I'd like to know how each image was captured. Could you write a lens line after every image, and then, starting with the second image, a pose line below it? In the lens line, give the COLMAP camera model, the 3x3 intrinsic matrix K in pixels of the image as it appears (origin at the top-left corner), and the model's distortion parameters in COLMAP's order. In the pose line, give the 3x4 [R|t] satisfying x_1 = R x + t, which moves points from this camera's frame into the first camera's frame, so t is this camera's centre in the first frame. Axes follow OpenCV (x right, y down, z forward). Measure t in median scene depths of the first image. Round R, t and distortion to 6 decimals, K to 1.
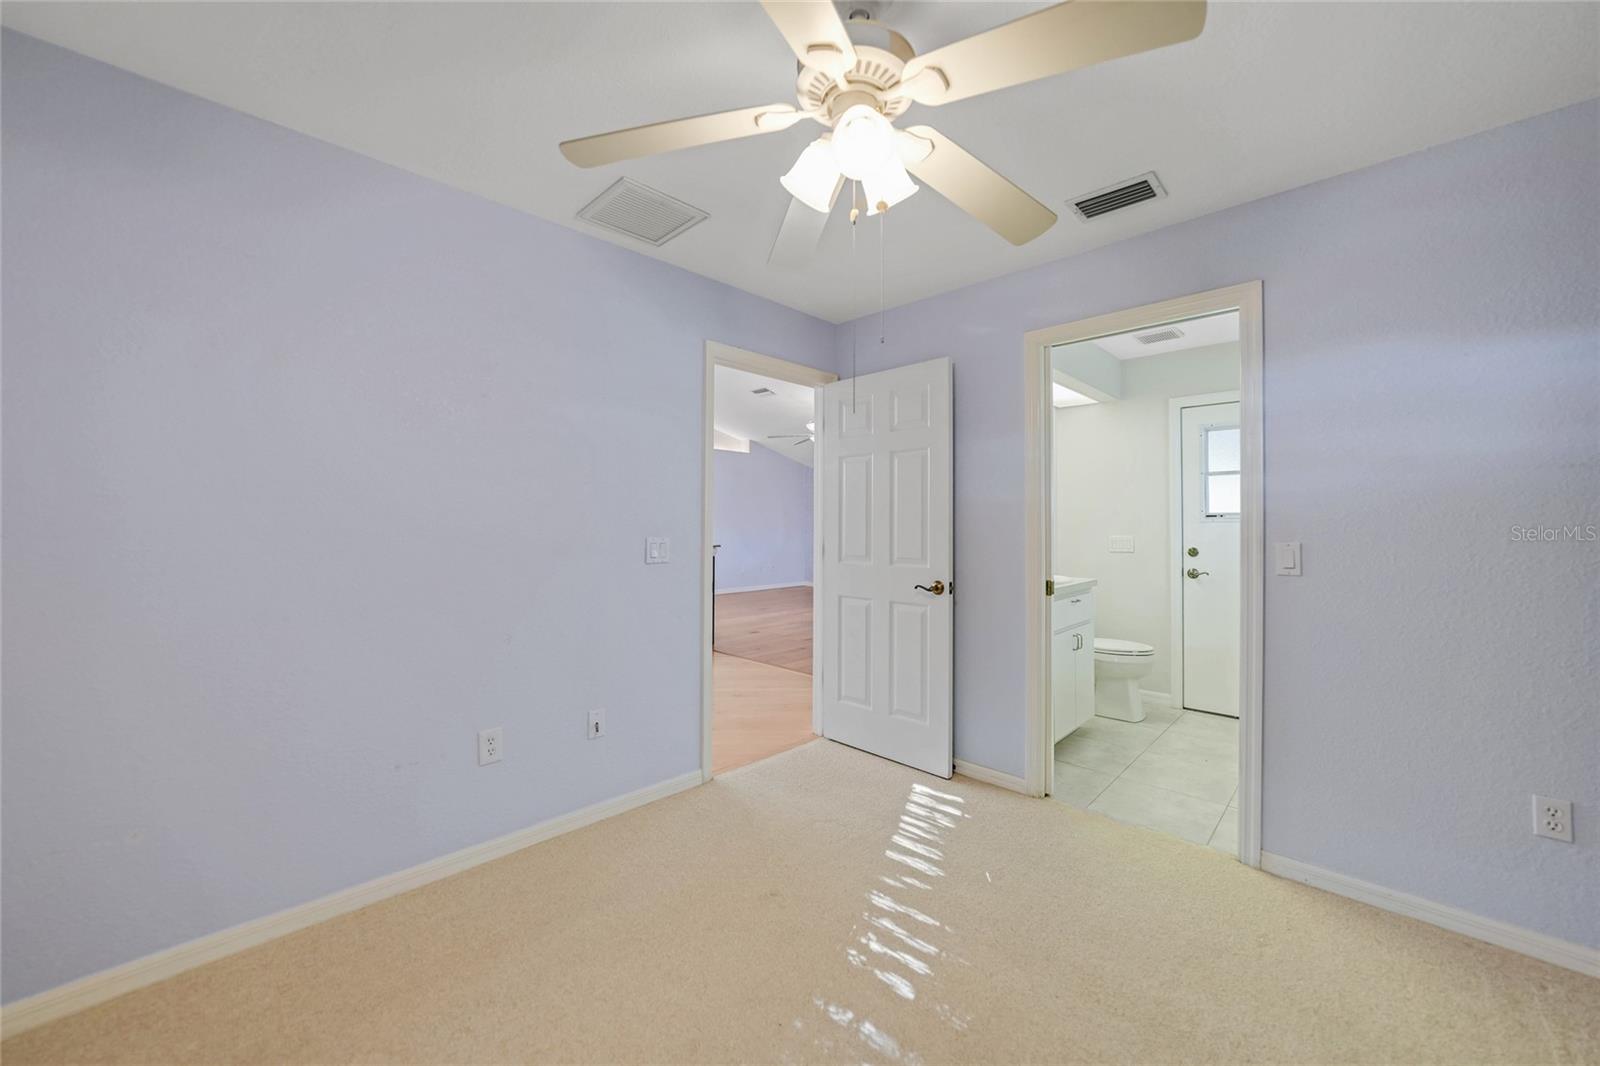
lens RADIAL K [[584.3, 0, 813.1], [0, 584.3, 528.3], [0, 0, 1]] dist [-0.014417, 0.001700]
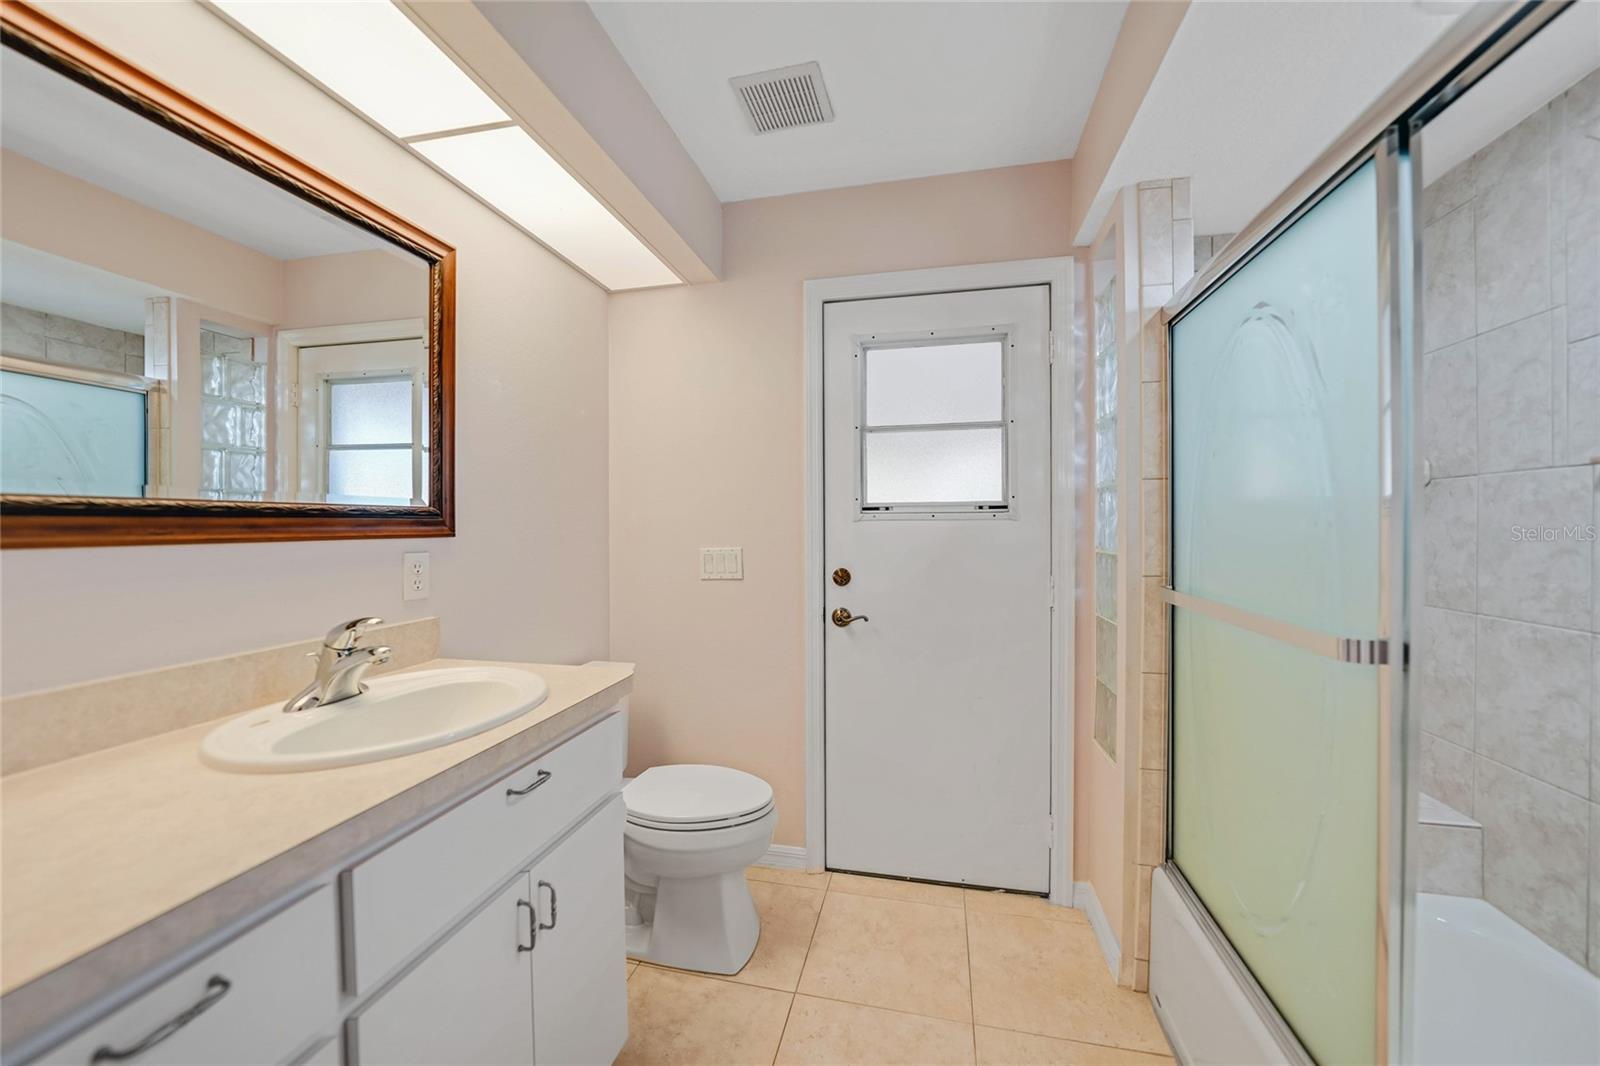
lens RADIAL K [[584.3, 0, 803.1], [0, 584.3, 527.9], [0, 0, 1]] dist [-0.014417, 0.001700]
pose [[0.856791, -0.000269, 0.515664, 0.354422], [-0.003246, 0.999977, 0.005916, -0.006522], [-0.515654, -0.006743, 0.856770, 0.569862]]
